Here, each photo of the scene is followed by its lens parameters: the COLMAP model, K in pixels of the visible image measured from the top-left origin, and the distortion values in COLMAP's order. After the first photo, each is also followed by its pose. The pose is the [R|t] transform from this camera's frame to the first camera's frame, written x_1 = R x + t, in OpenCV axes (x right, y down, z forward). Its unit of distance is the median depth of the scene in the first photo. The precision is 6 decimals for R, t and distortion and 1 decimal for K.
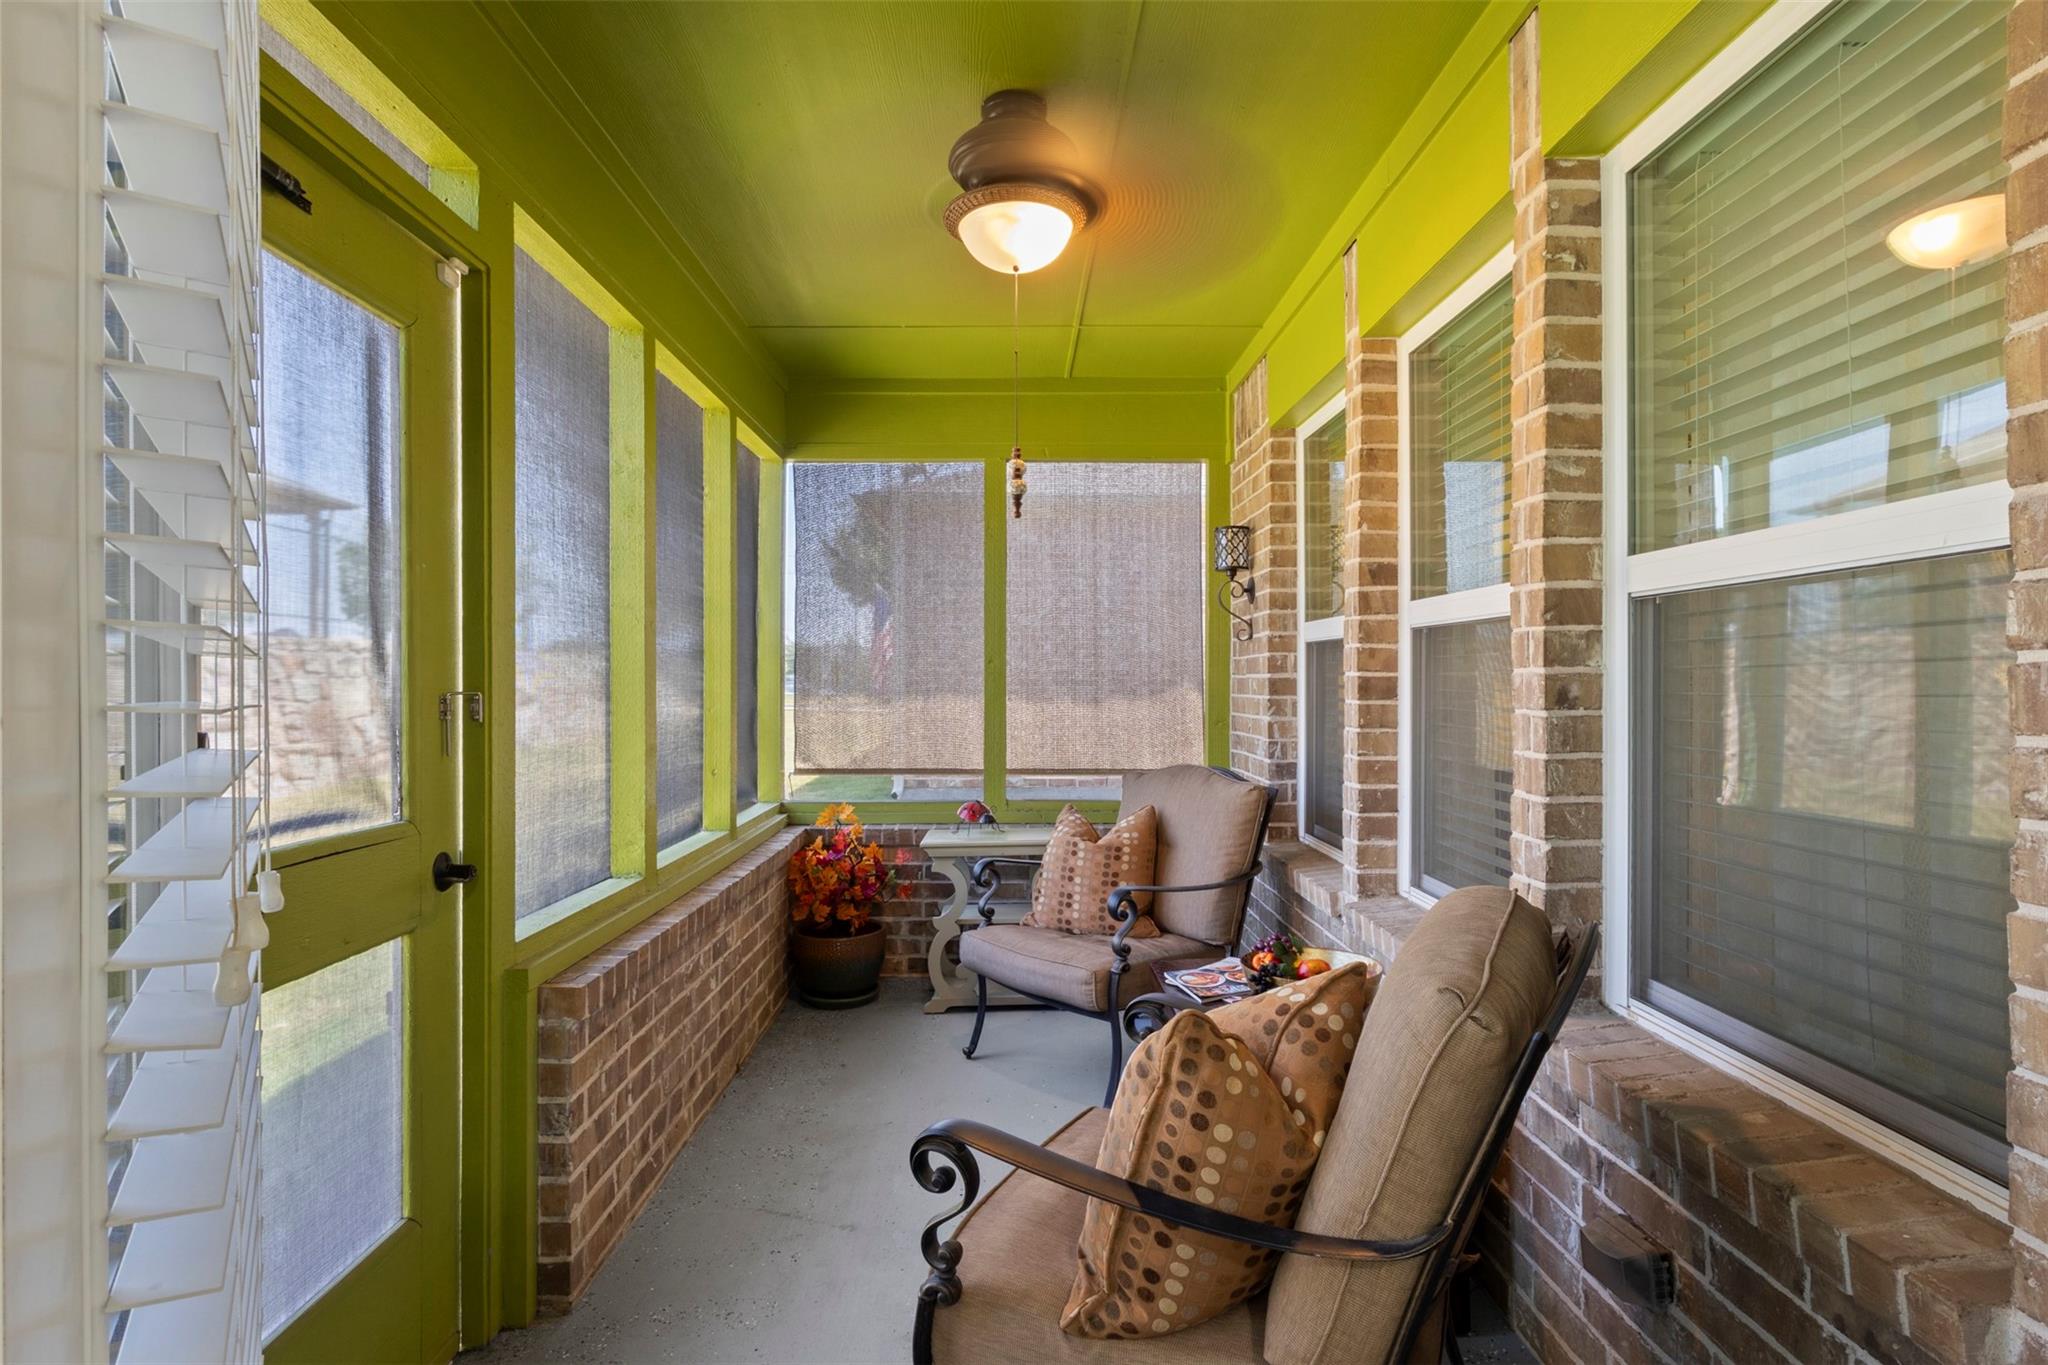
lens RADIAL K [[1137.5, 0, 1025.7], [0, 1137.5, 682.5], [0, 0, 1]] dist [-0.014128, -0.000077]
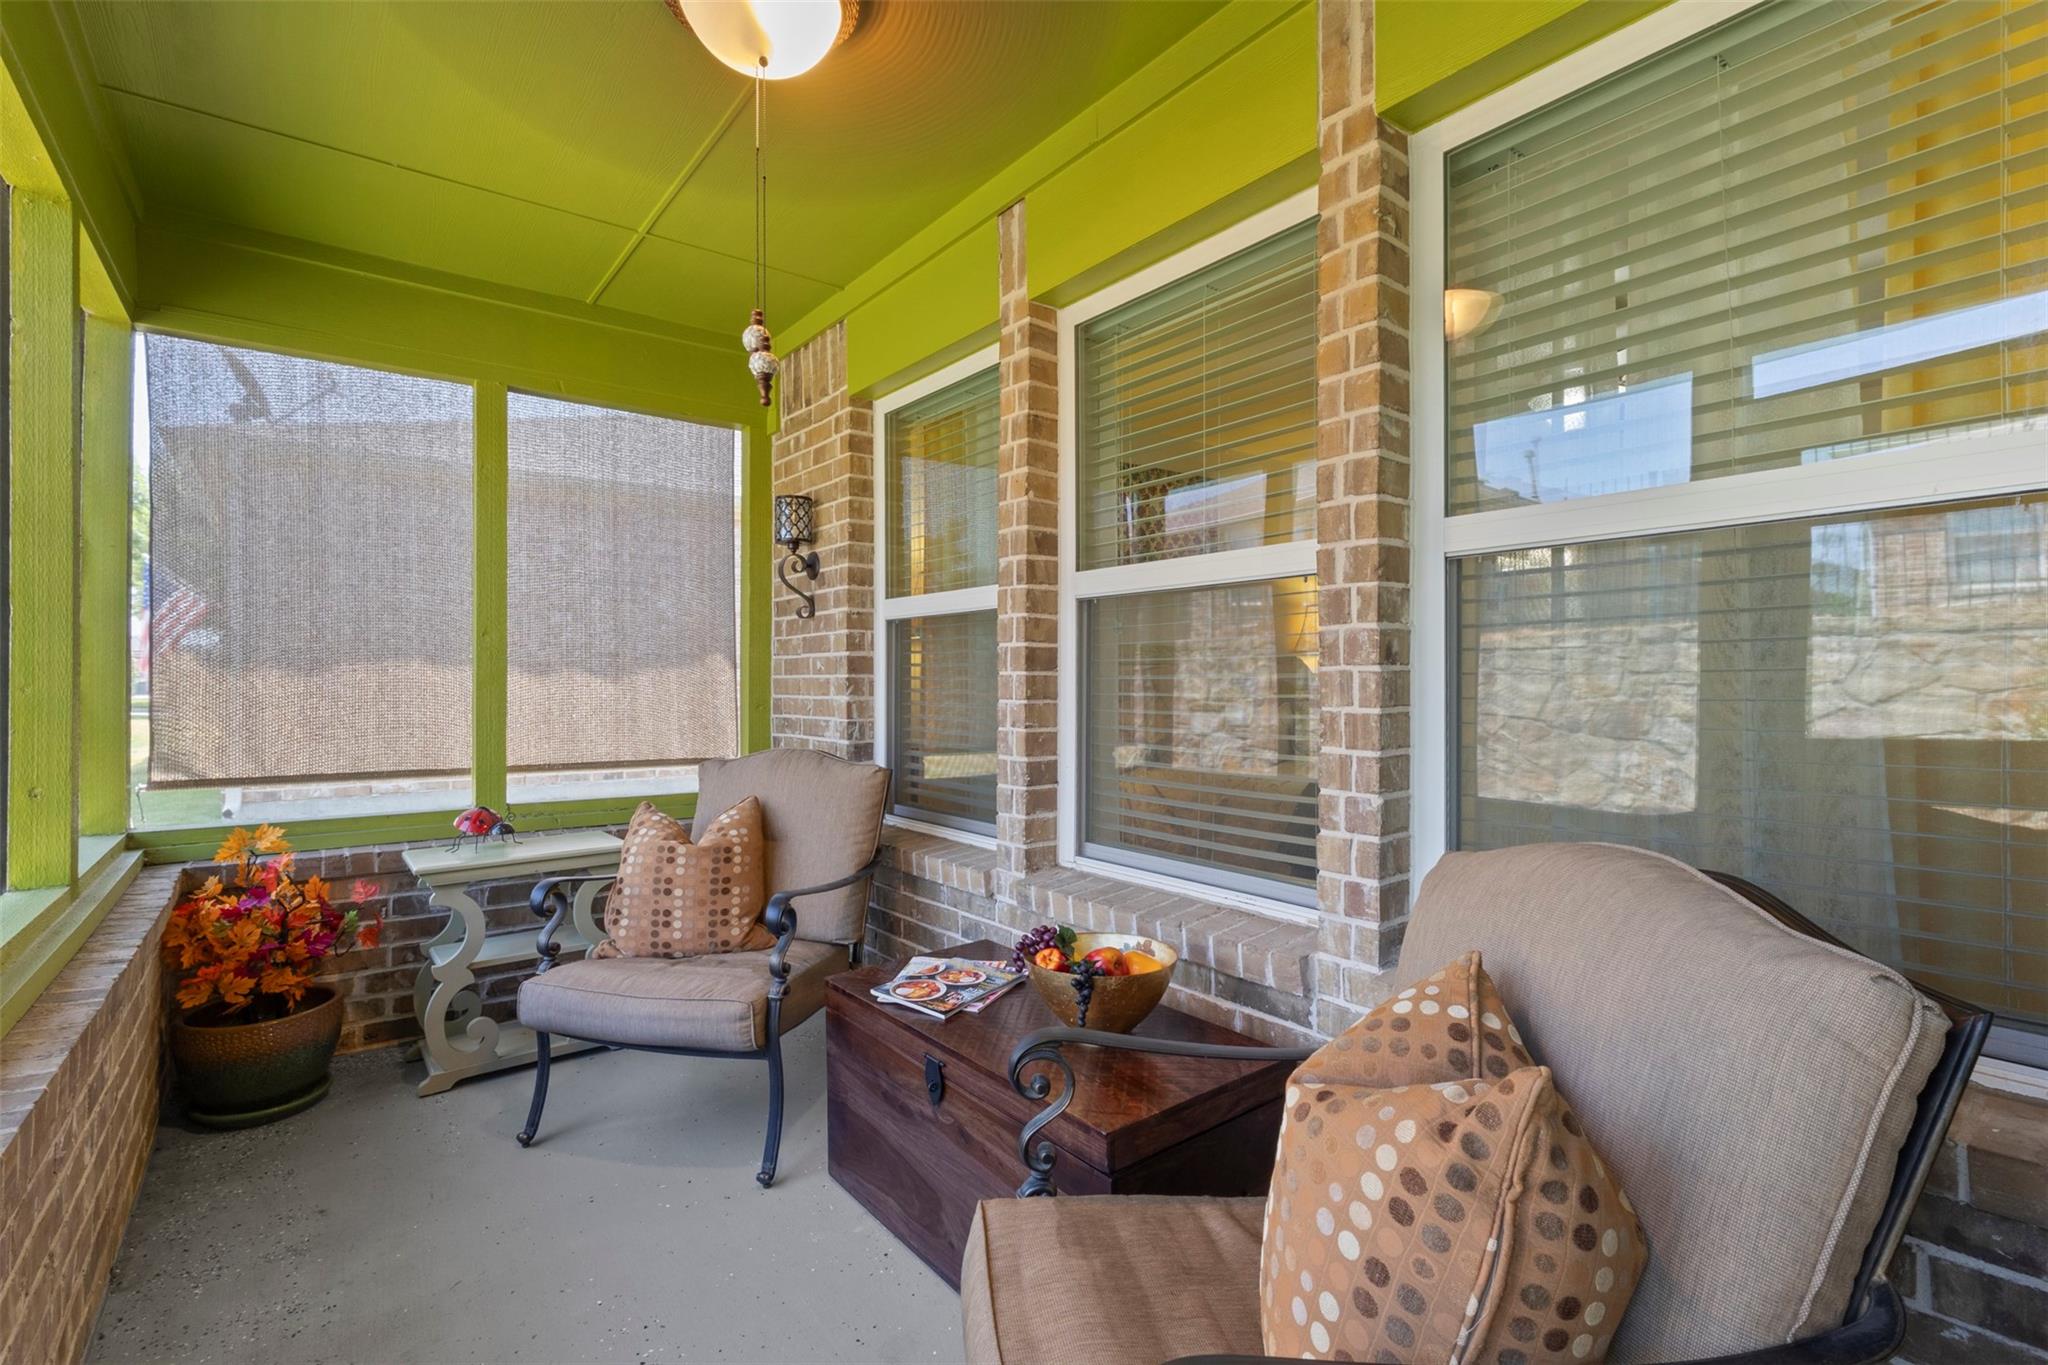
lens RADIAL K [[957.7, 0, 1026.2], [0, 957.7, 685.5], [0, 0, 1]] dist [-0.003799, 0.002741]
pose [[0.794840, 0.000129, 0.606819, -0.173210], [0.001046, 0.999998, -0.001581, 0.024677], [-0.606818, 0.001891, 0.794839, 0.290643]]
